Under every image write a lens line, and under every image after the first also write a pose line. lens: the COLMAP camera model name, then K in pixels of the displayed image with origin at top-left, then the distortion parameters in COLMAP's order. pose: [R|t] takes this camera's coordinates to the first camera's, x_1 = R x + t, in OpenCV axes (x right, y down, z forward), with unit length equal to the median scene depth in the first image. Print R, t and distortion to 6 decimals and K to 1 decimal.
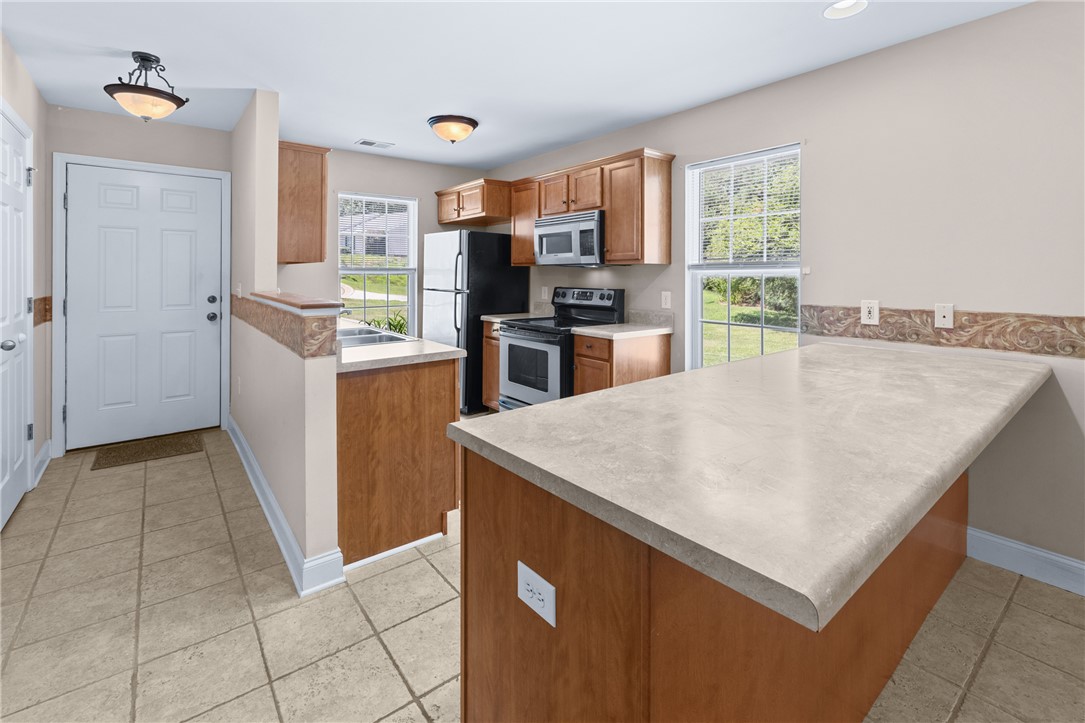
lens RADIAL K [[467.7, 0, 532.8], [0, 467.7, 273.8], [0, 0, 1]] dist [-0.001509, 0.000582]
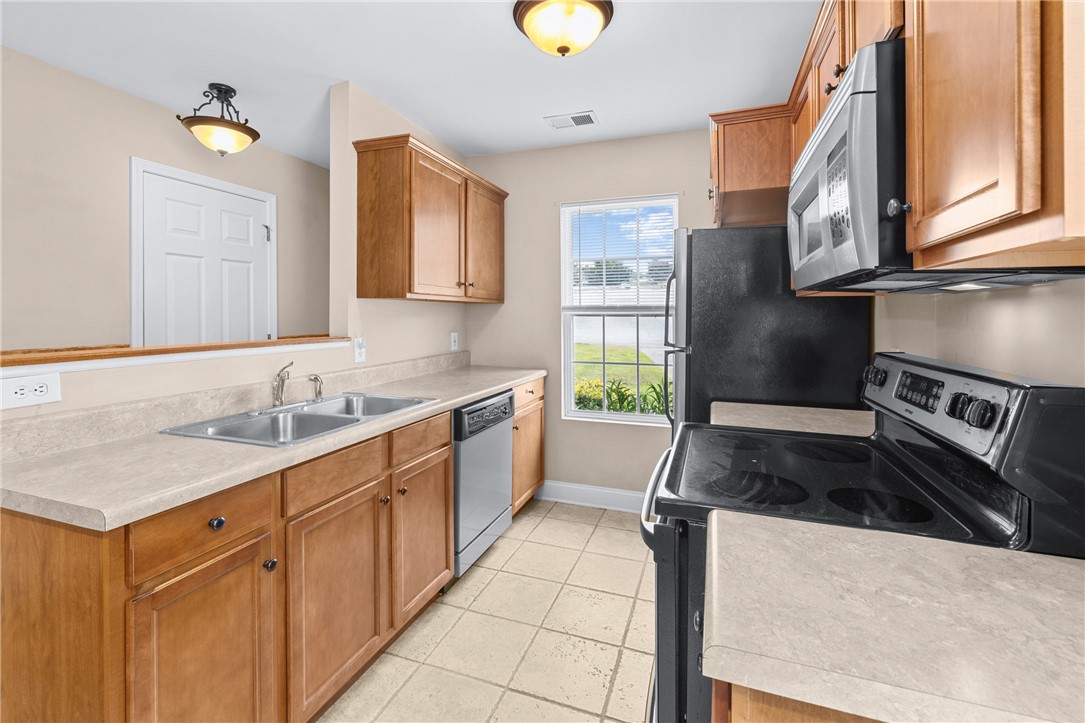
lens RADIAL K [[467.7, 0, 546.3], [0, 467.7, 316.3], [0, 0, 1]] dist [-0.001509, 0.000582]
pose [[0.544804, 0.001213, -0.838563, 0.247948], [-0.003148, 0.999995, -0.000599, 0.003154], [0.838558, 0.002966, 0.544805, 0.732654]]
